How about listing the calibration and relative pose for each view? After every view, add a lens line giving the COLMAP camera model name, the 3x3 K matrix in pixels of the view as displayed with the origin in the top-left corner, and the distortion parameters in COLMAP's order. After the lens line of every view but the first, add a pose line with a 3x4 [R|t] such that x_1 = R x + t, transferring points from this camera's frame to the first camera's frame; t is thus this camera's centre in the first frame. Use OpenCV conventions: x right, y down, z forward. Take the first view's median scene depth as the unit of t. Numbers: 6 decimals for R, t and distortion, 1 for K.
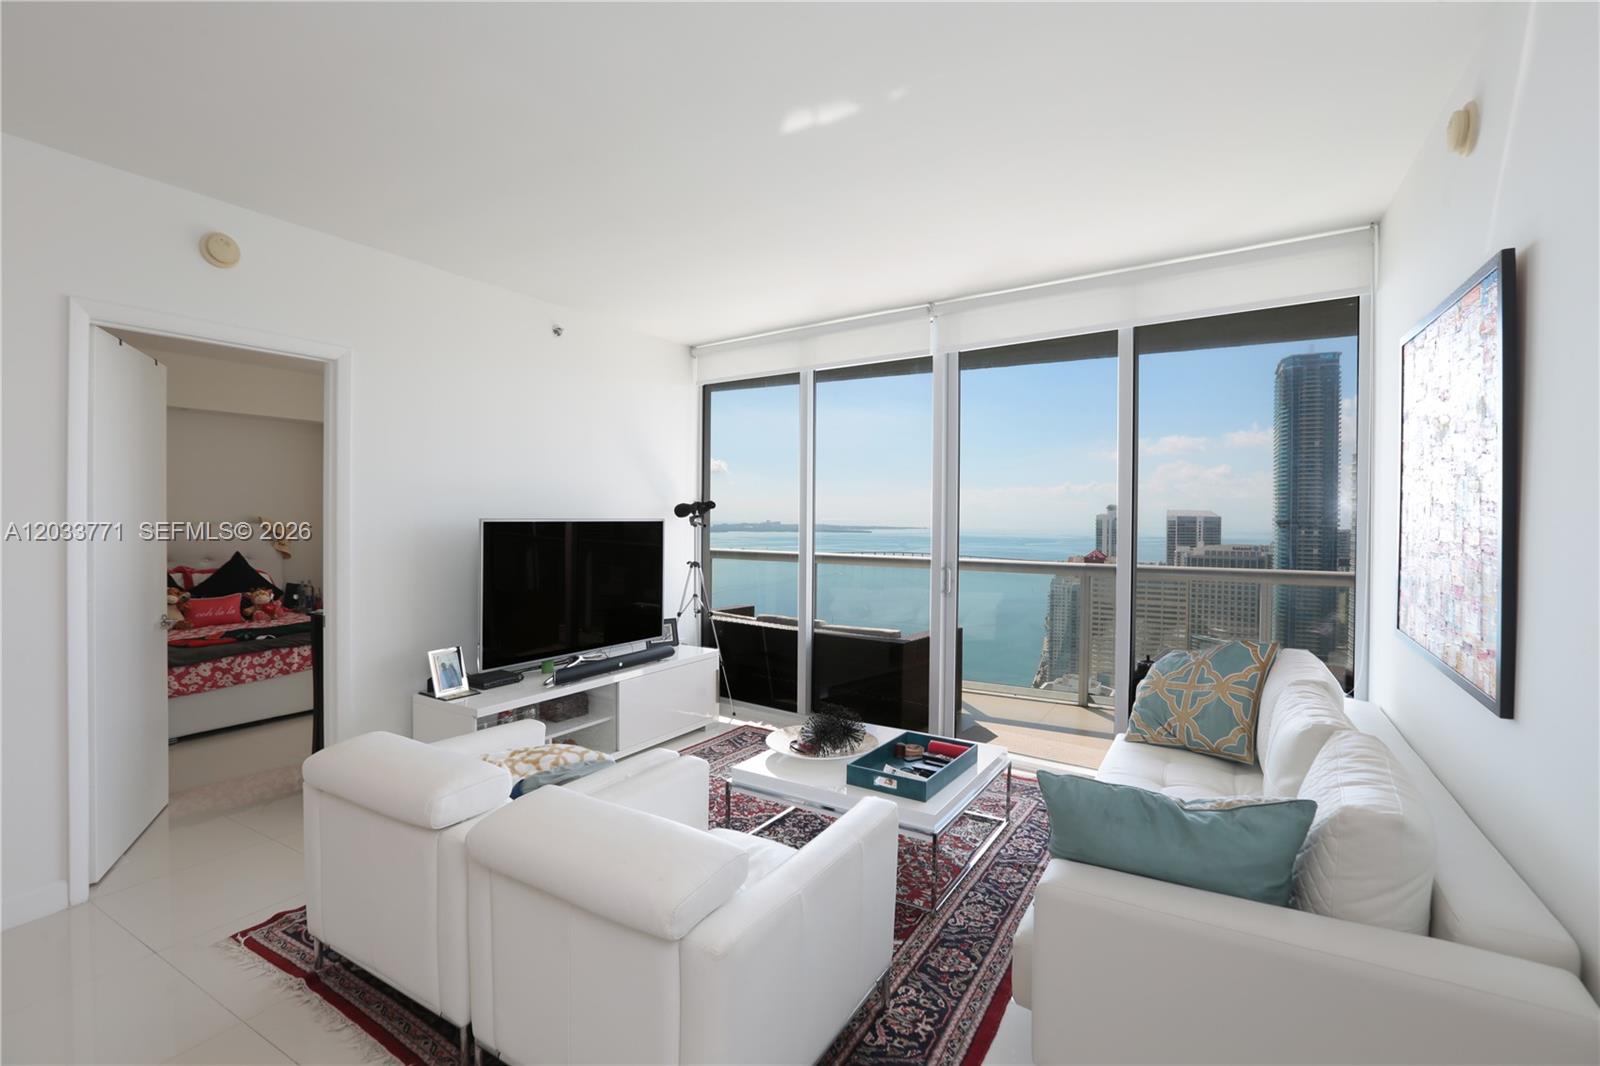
lens RADIAL K [[732.9, 0, 806.5], [0, 732.9, 522.0], [0, 0, 1]] dist [-0.019928, 0.000551]
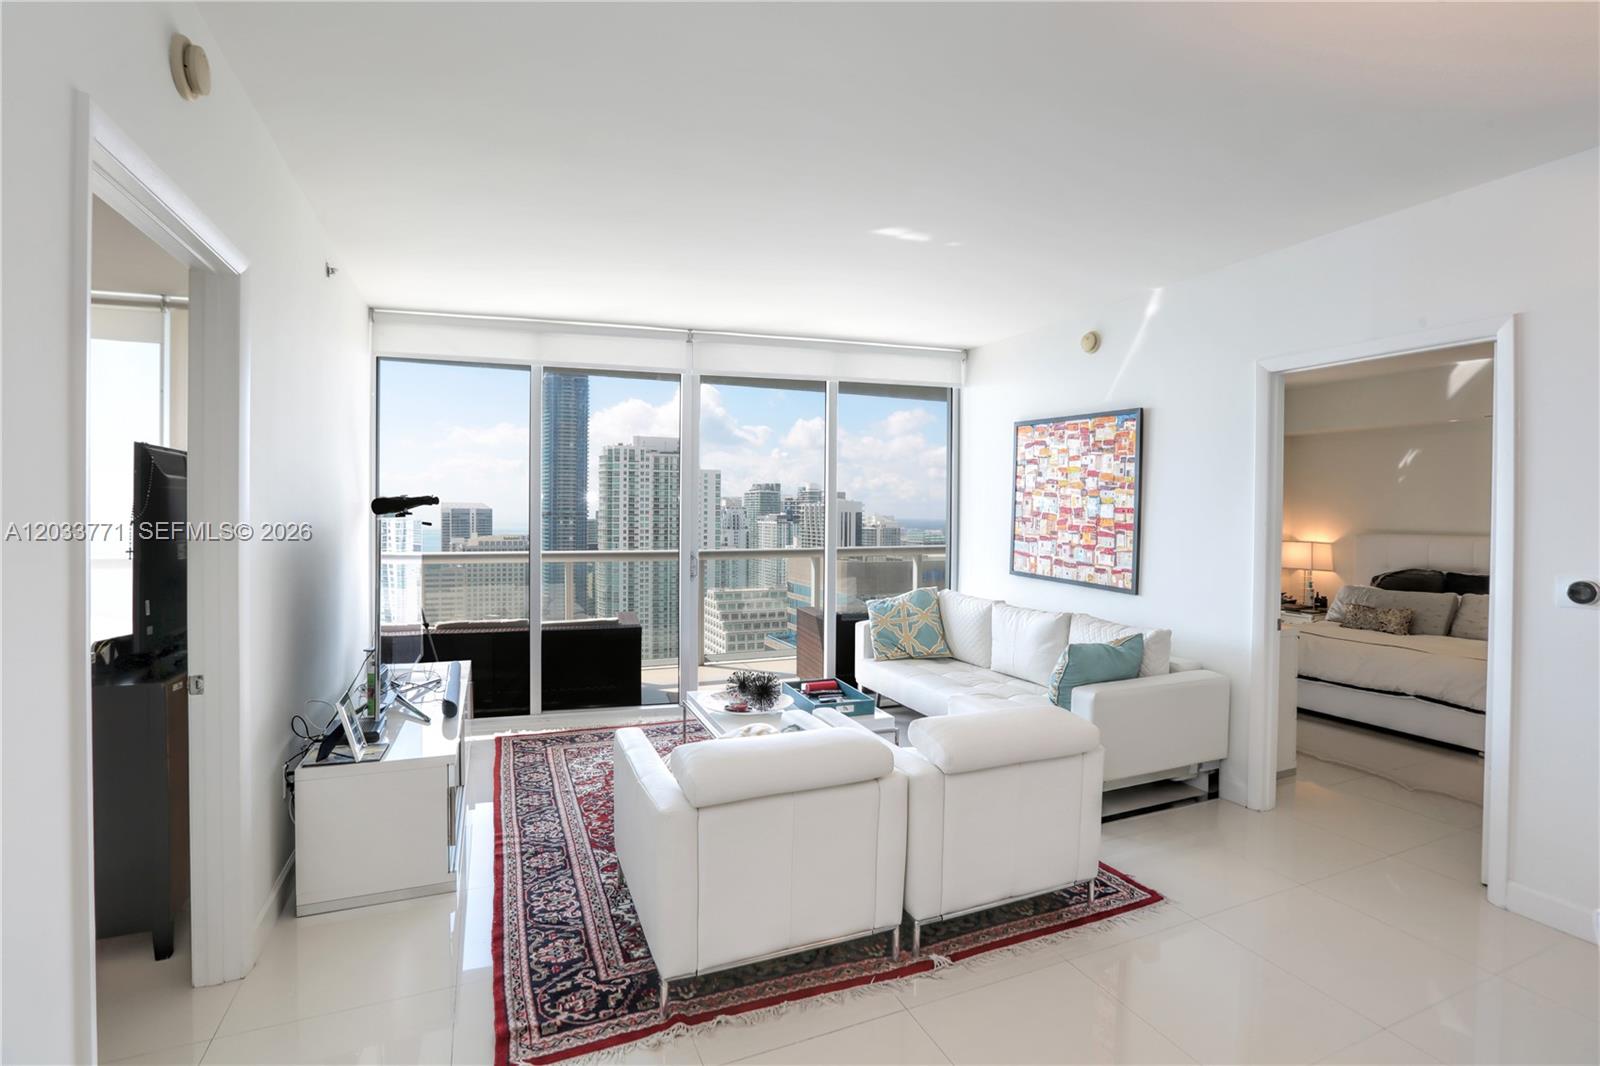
lens RADIAL K [[732.9, 0, 798.8], [0, 732.9, 525.0], [0, 0, 1]] dist [-0.019928, 0.000551]
pose [[0.611083, -0.017694, 0.791369, -0.645055], [0.005772, 0.999823, 0.017898, -0.007846], [-0.791546, -0.006370, 0.611077, 0.146864]]
